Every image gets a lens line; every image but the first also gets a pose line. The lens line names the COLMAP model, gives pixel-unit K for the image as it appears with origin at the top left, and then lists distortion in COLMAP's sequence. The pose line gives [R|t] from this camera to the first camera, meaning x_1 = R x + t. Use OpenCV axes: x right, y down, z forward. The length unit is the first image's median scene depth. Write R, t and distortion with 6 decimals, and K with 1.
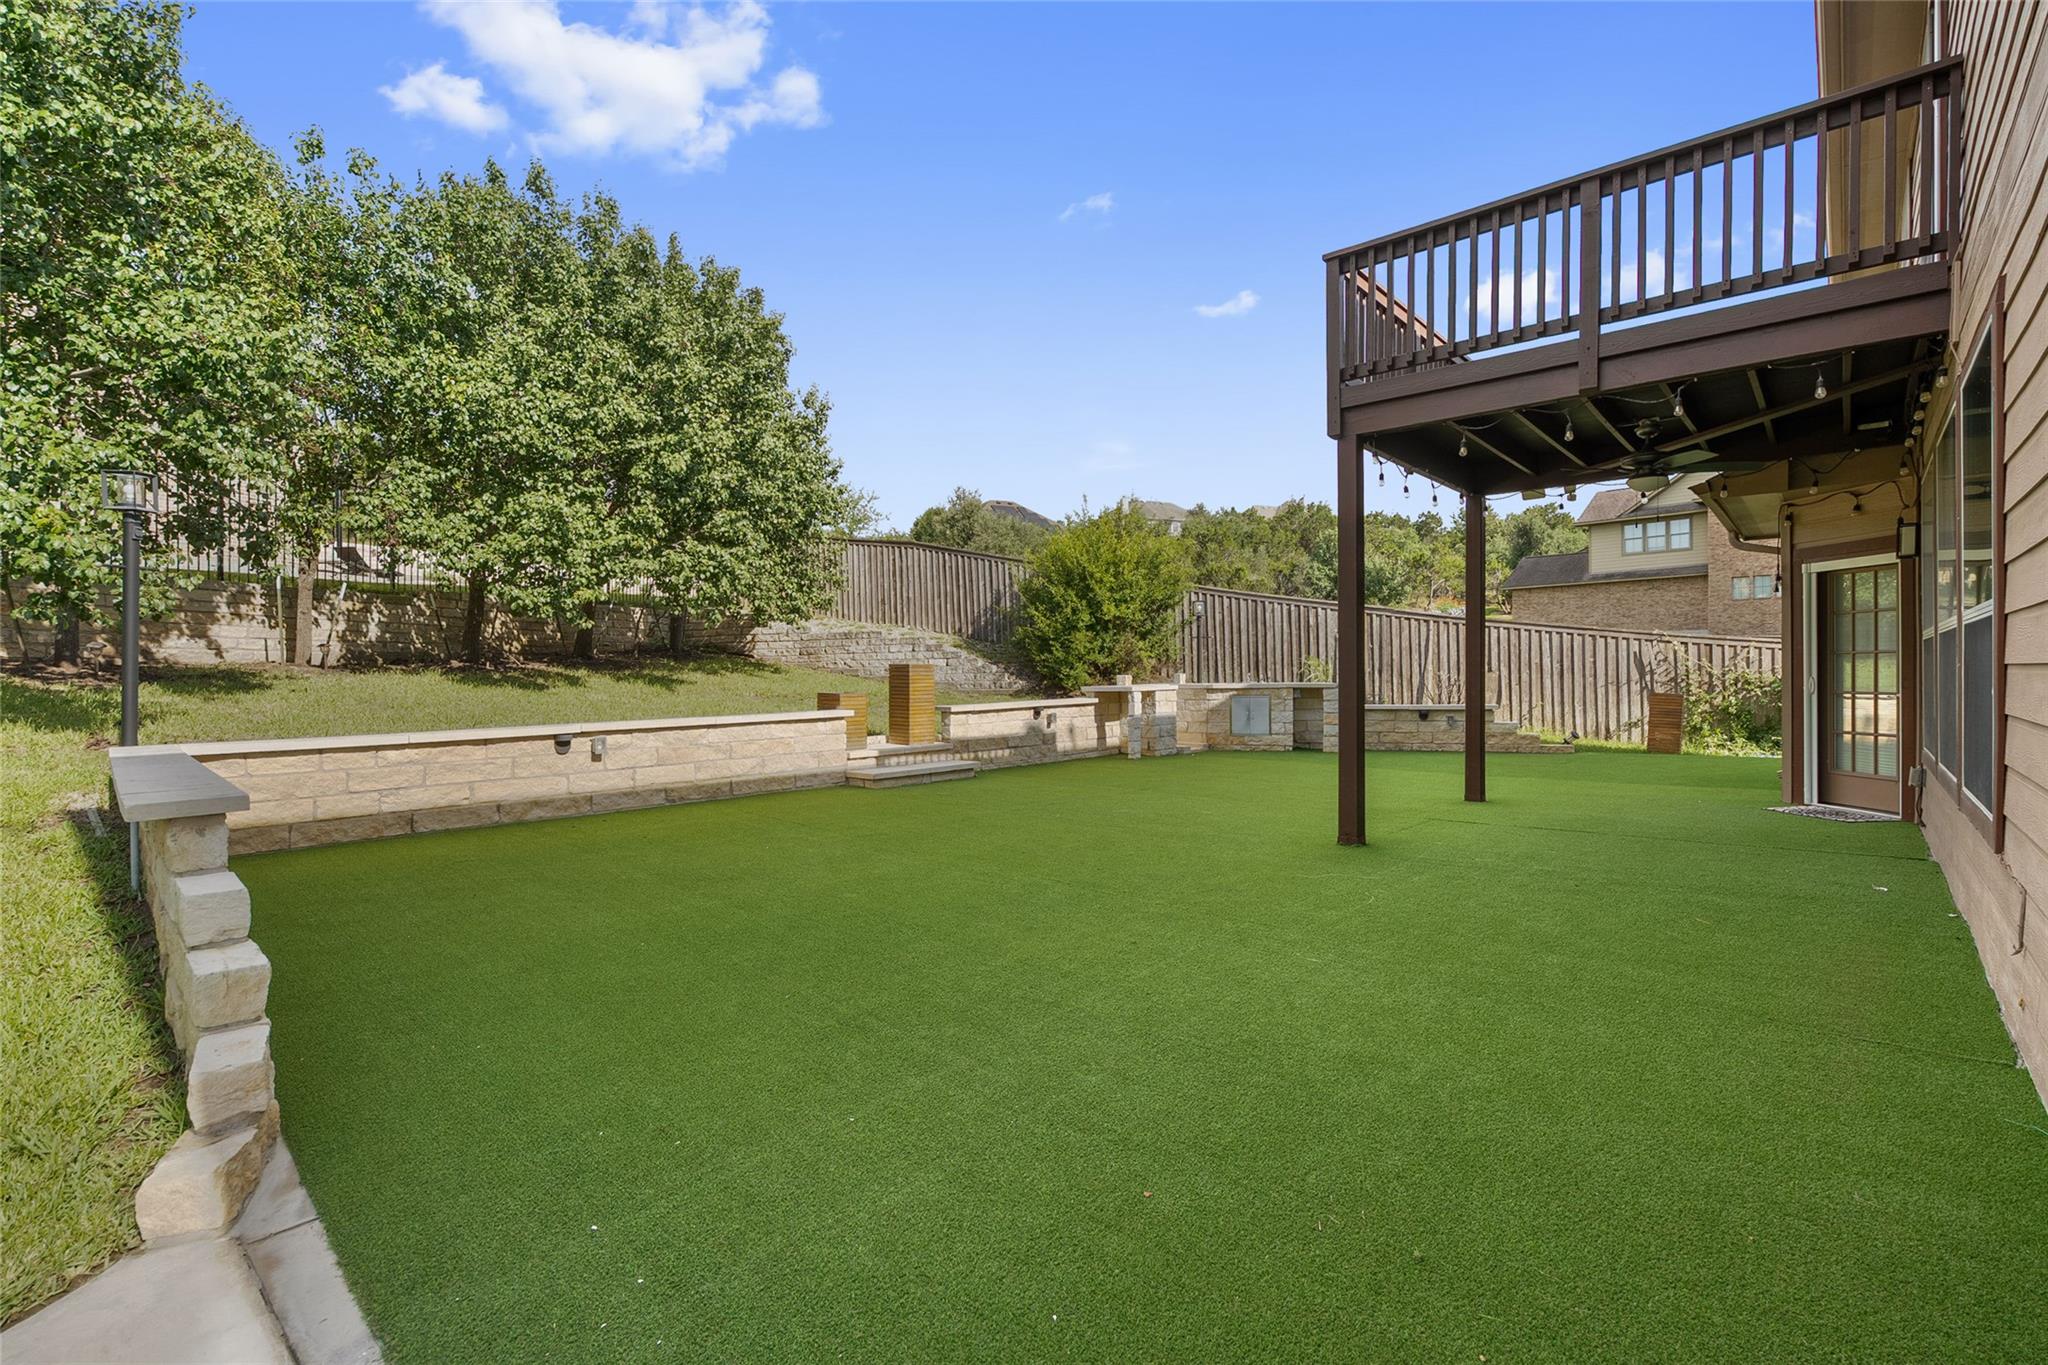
lens RADIAL K [[933.9, 0, 1005.4], [0, 933.9, 681.8], [0, 0, 1]] dist [0.004154, 0.000273]
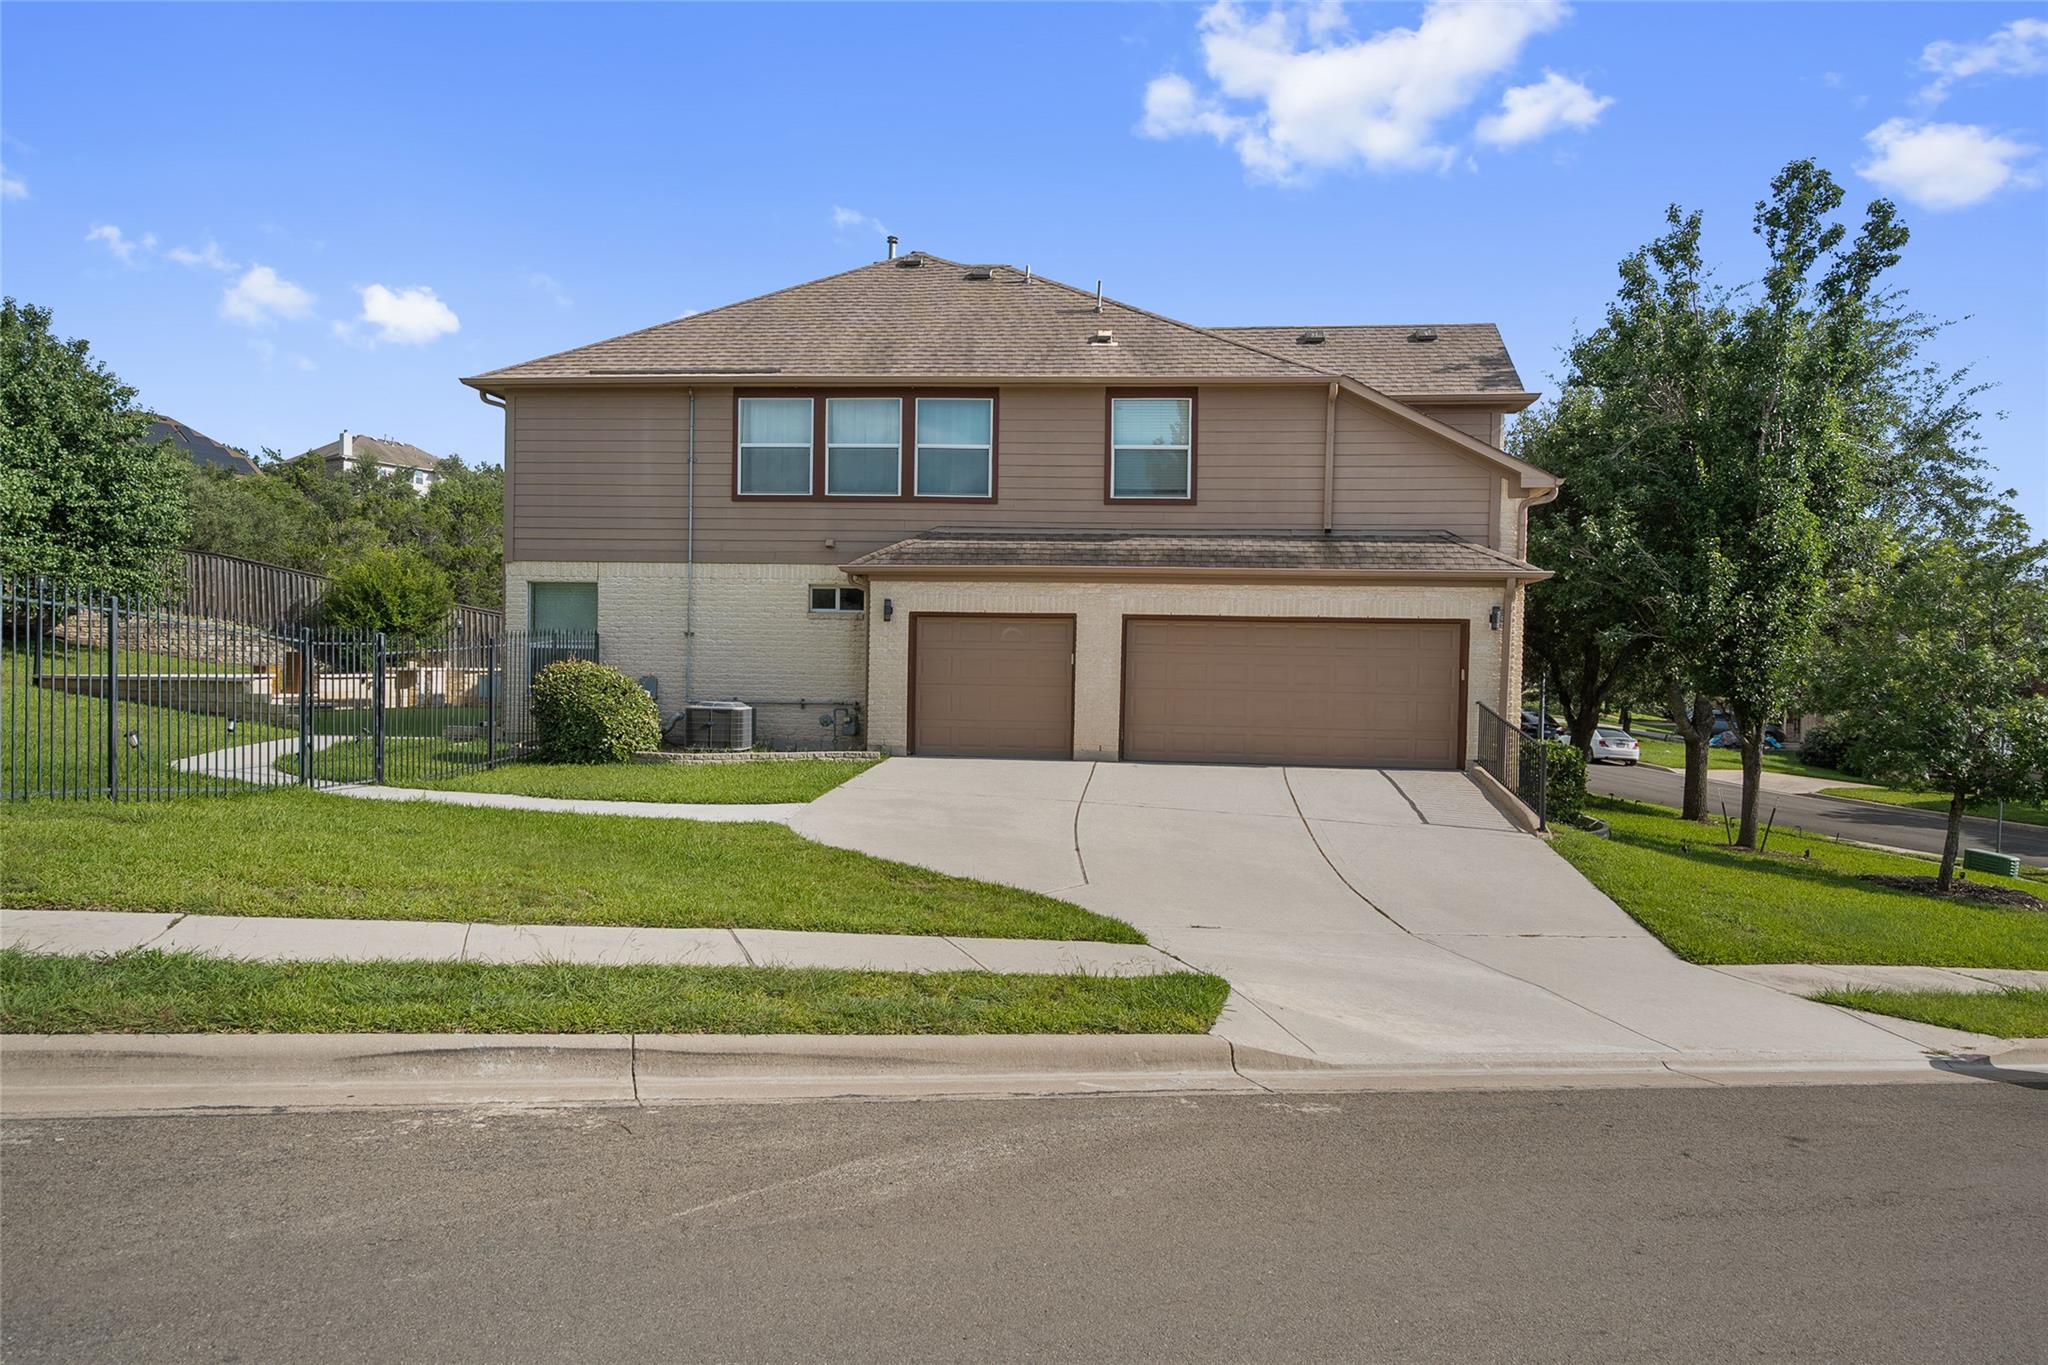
lens RADIAL K [[1230.8, 0, 1024.8], [0, 1230.8, 678.4], [0, 0, 1]] dist [-0.004347, -0.000208]
pose [[0.799135, 0.021284, 0.600775, -0.260954], [-0.017233, 0.999773, -0.012497, 0.025614], [-0.600904, -0.000367, 0.799321, -1.167673]]
